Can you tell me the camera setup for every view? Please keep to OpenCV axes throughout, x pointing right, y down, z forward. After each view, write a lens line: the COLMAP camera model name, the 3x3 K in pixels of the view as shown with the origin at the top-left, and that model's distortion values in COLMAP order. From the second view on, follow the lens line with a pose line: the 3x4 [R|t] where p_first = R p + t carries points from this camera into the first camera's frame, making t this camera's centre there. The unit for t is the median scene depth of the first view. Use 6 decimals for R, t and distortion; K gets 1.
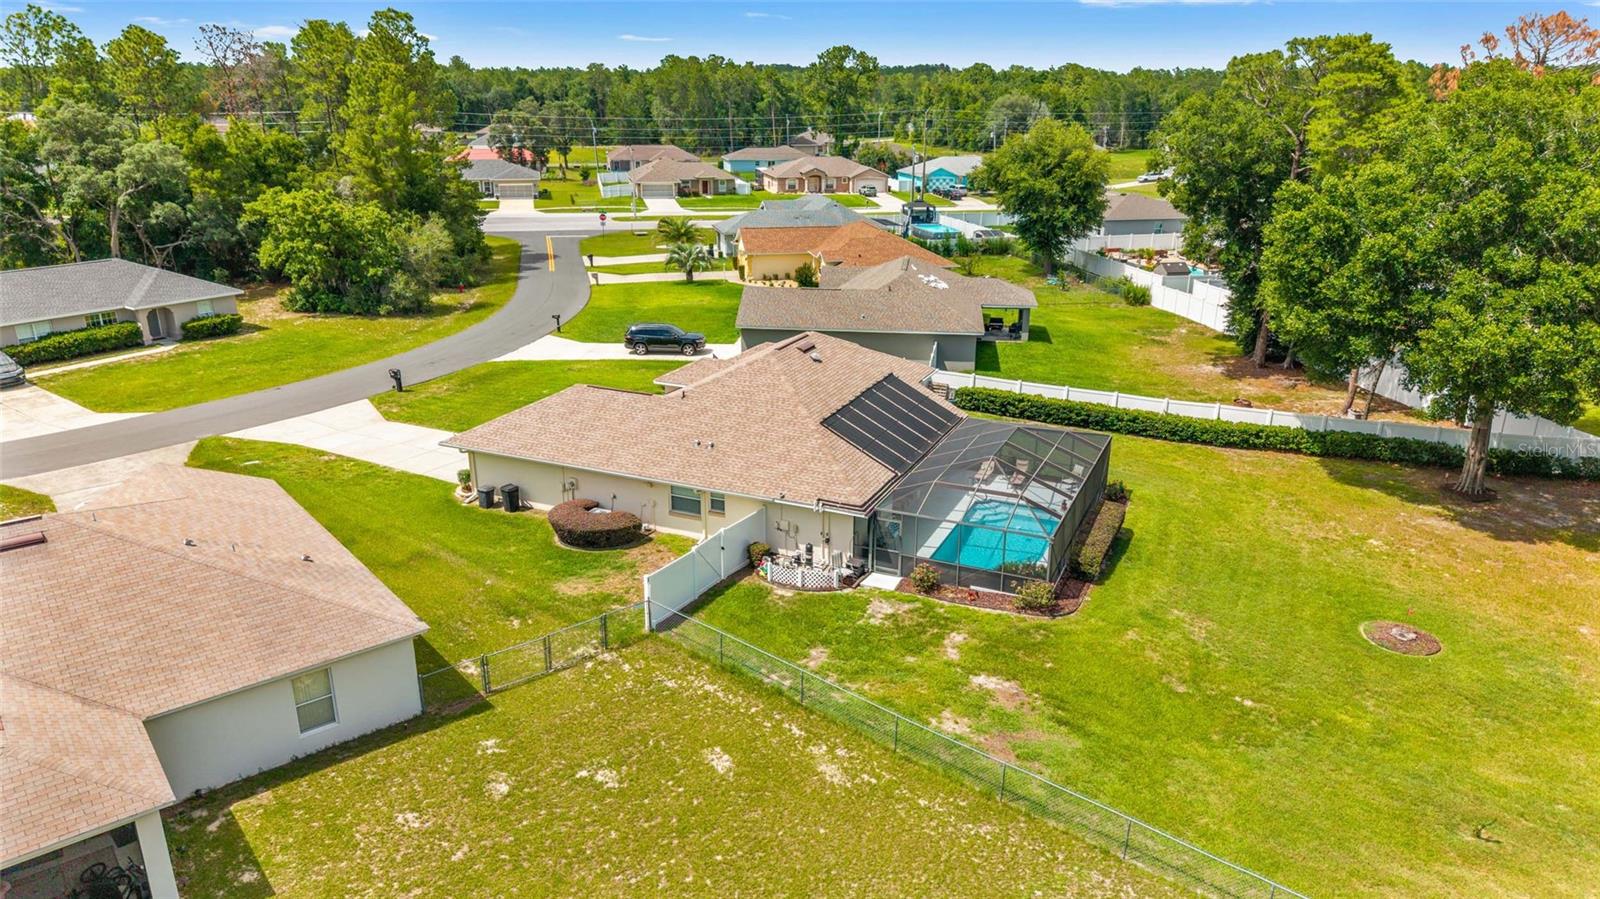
lens RADIAL K [[1064.1, 0, 800.0], [0, 1064.1, 449.5], [0, 0, 1]] dist [0.059754, -0.069134]
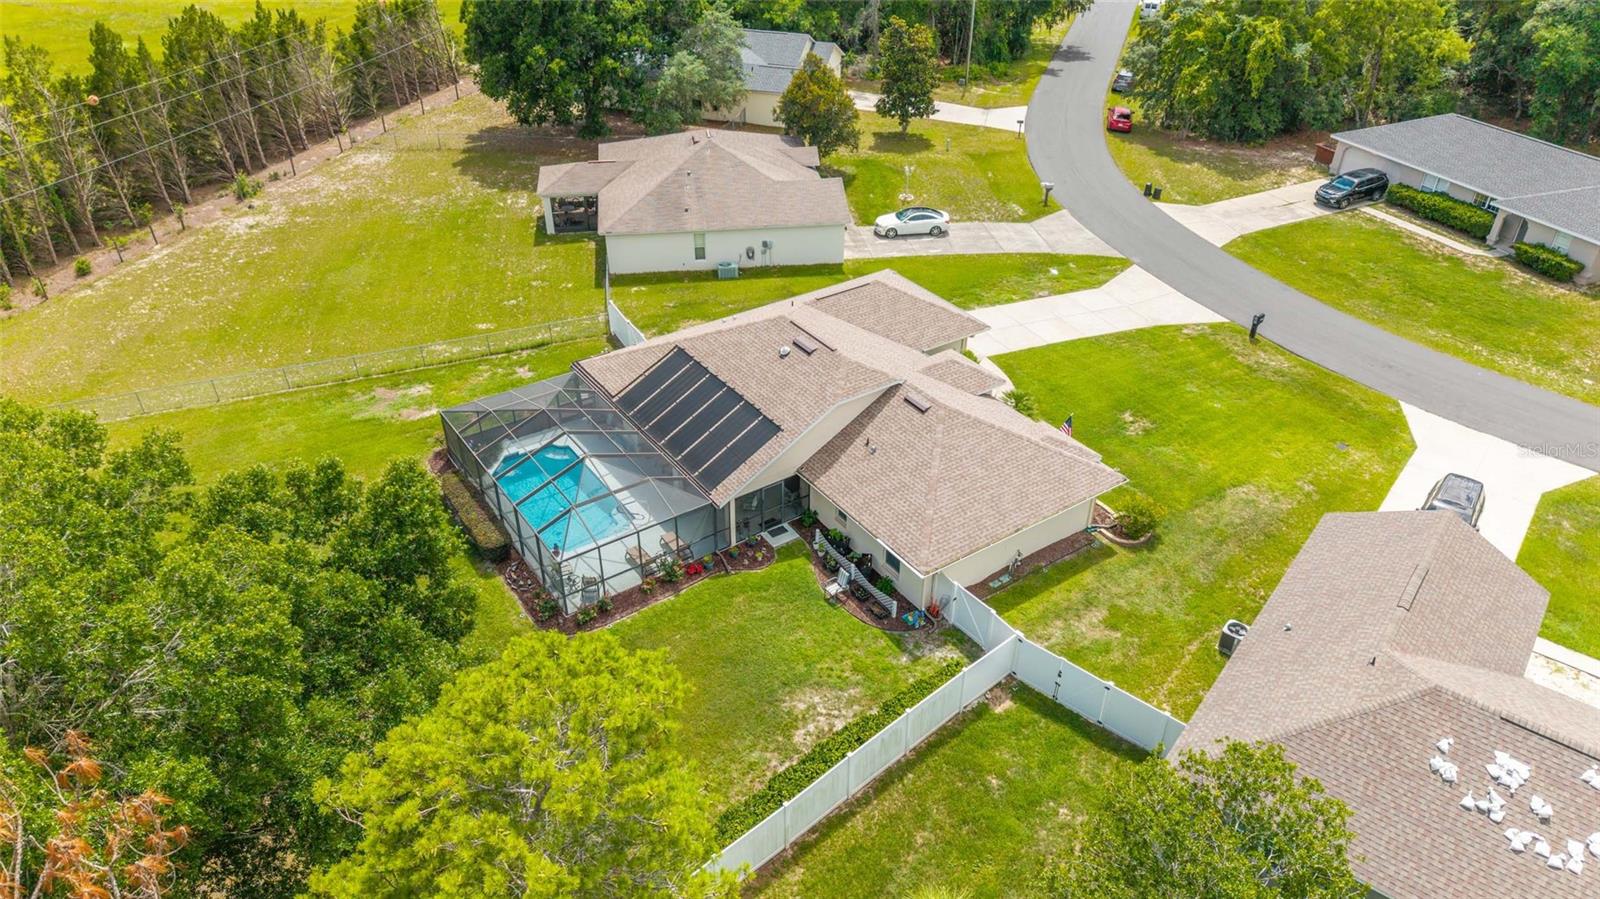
lens RADIAL K [[1064.1, 0, 800.0], [0, 1064.1, 449.5], [0, 0, 1]] dist [0.059754, -0.069134]
pose [[-0.520397, 0.468784, -0.713742, 0.783518], [-0.281028, 0.695257, 0.661544, -0.710618], [0.806356, 0.544847, -0.230069, 1.367982]]
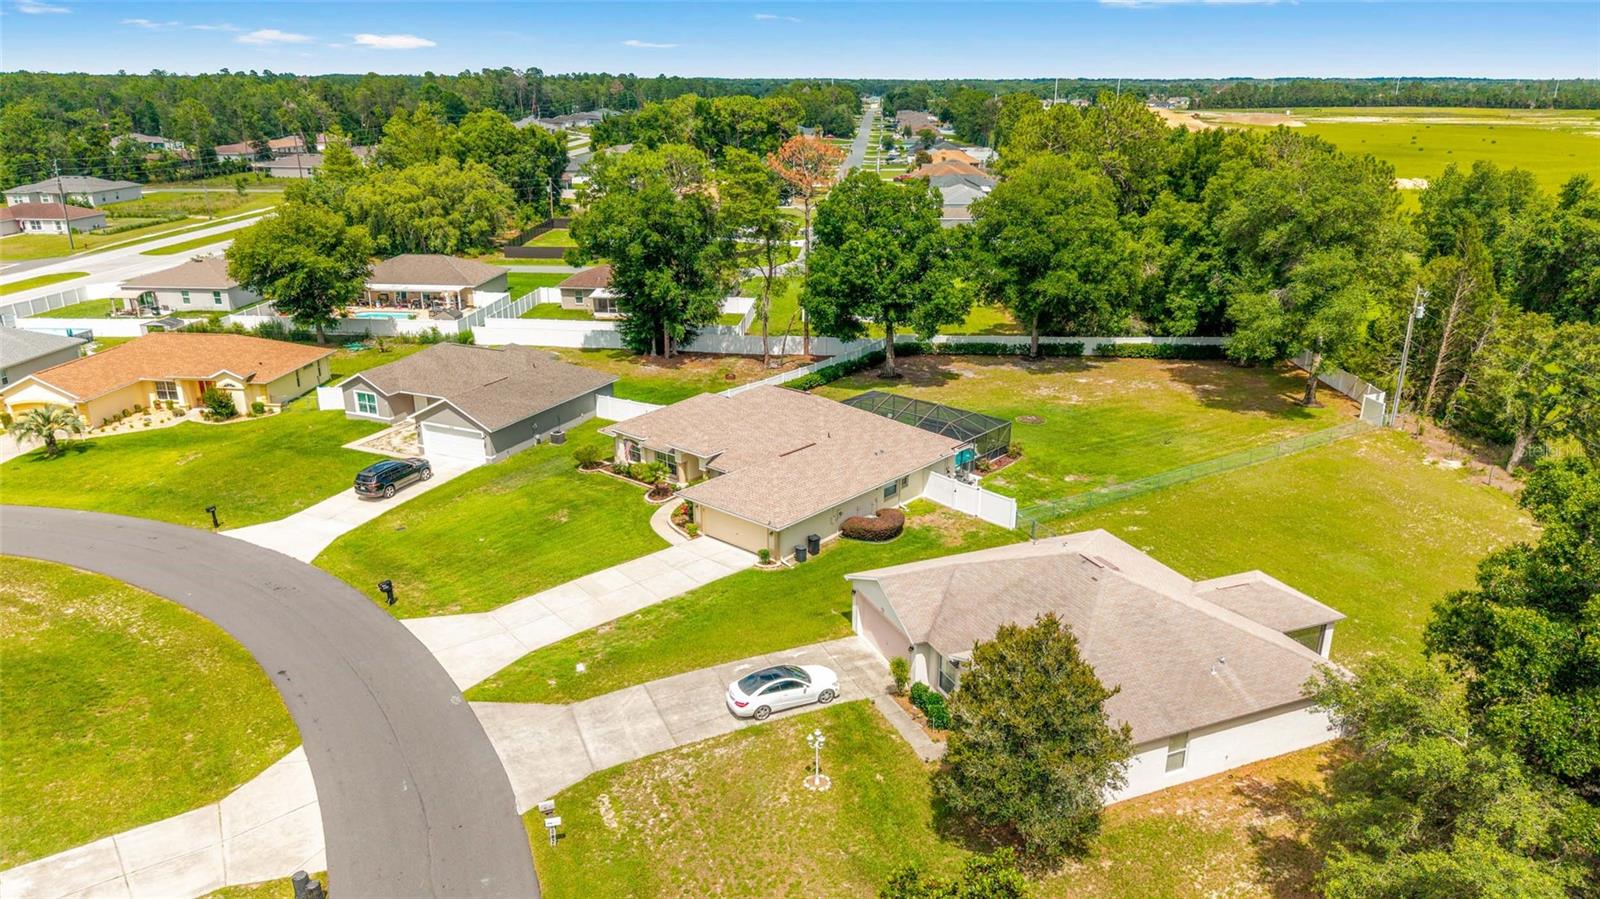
lens RADIAL K [[1064.1, 0, 800.0], [0, 1064.1, 449.5], [0, 0, 1]] dist [0.059754, -0.069134]
pose [[0.299984, -0.312440, 0.901328, -1.485841], [0.300194, 0.927759, 0.221690, -0.379833], [-0.905480, 0.204070, 0.372105, 0.492765]]
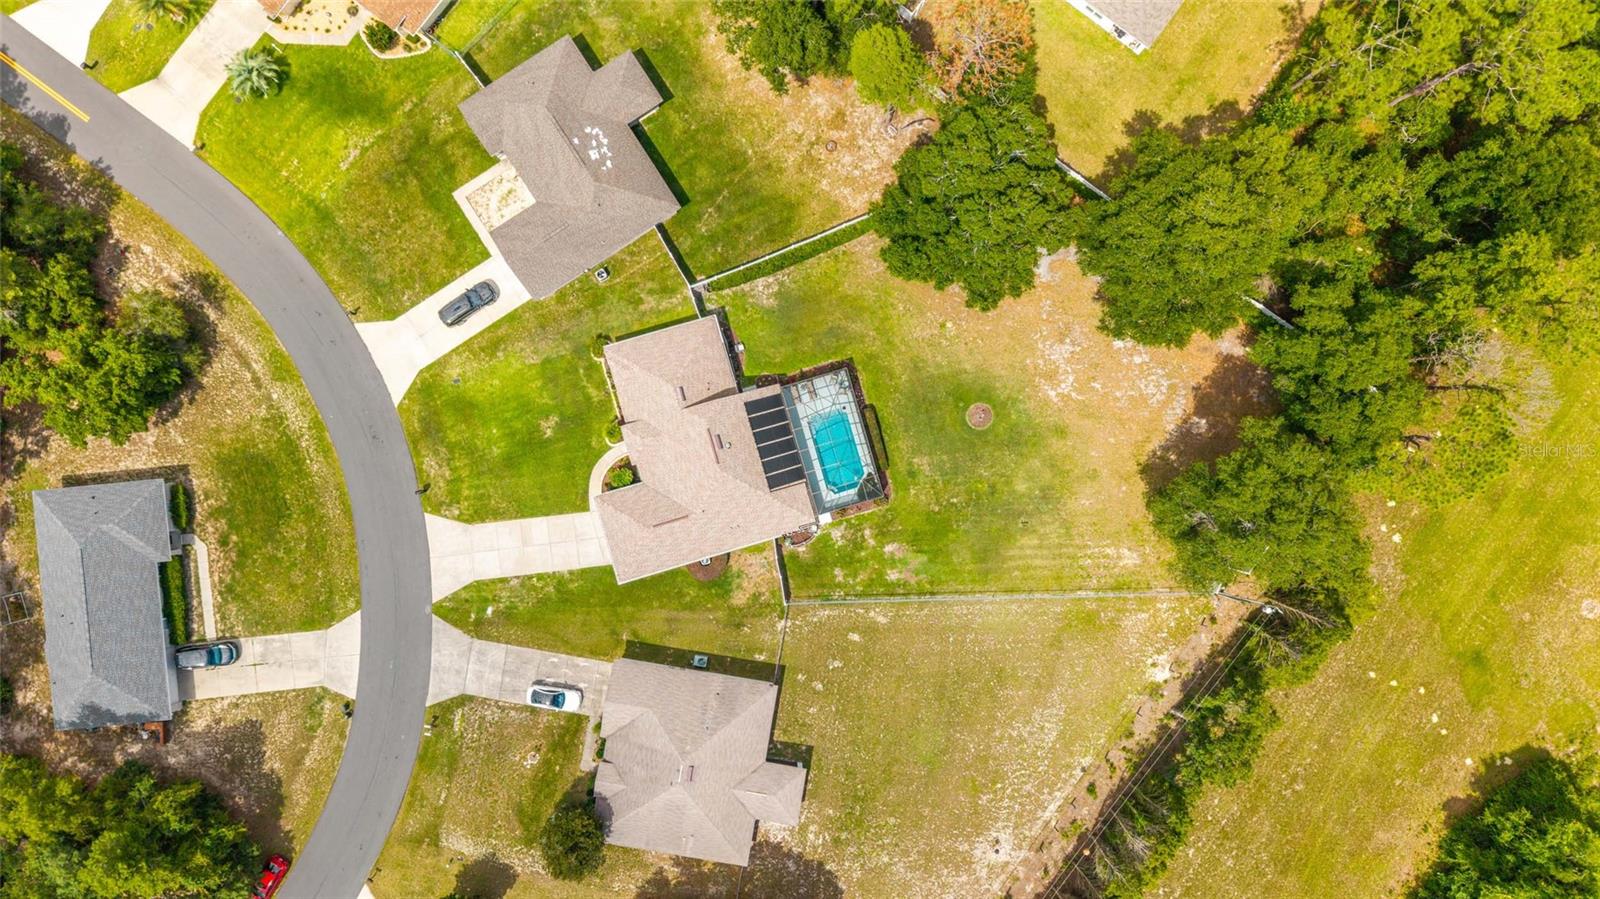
lens RADIAL K [[1064.1, 0, 800.0], [0, 1064.1, 449.5], [0, 0, 1]] dist [0.059754, -0.069134]
pose [[0.762142, -0.647408, 0.001336, 0.119236], [0.197574, 0.234553, 0.951814, -2.108828], [-0.616525, -0.725153, 0.306674, 0.312792]]
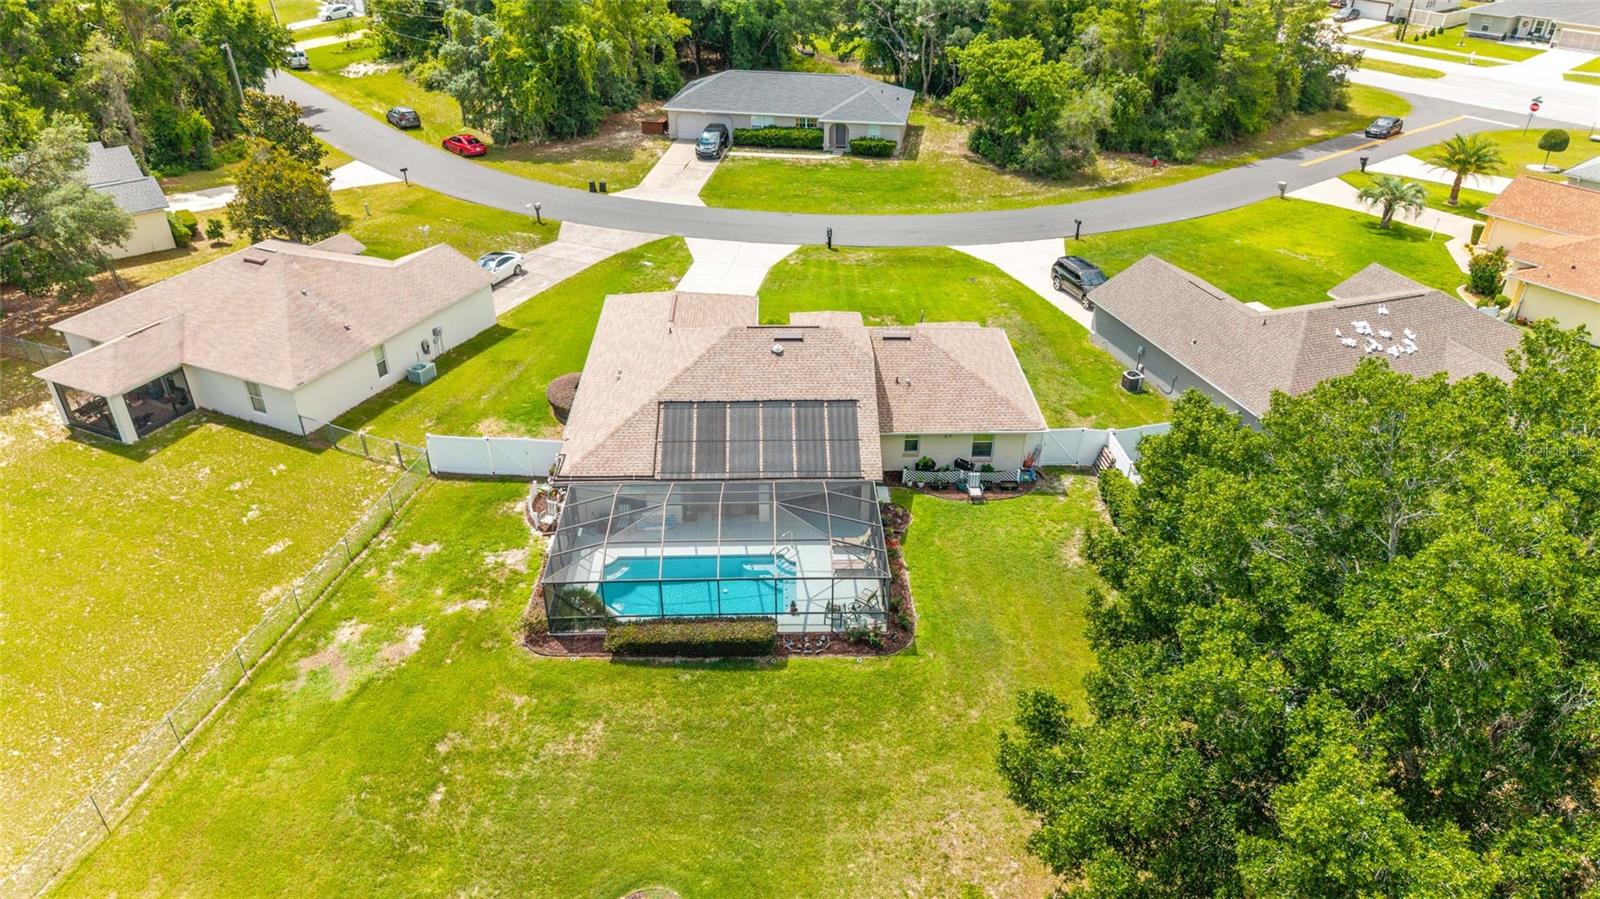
lens RADIAL K [[1064.1, 0, 800.0], [0, 1064.1, 449.5], [0, 0, 1]] dist [0.059754, -0.069134]
pose [[0.435421, 0.467286, -0.769449, 0.892663], [-0.293965, 0.881678, 0.369092, -0.405215], [0.850878, 0.065481, 0.521267, 0.536976]]
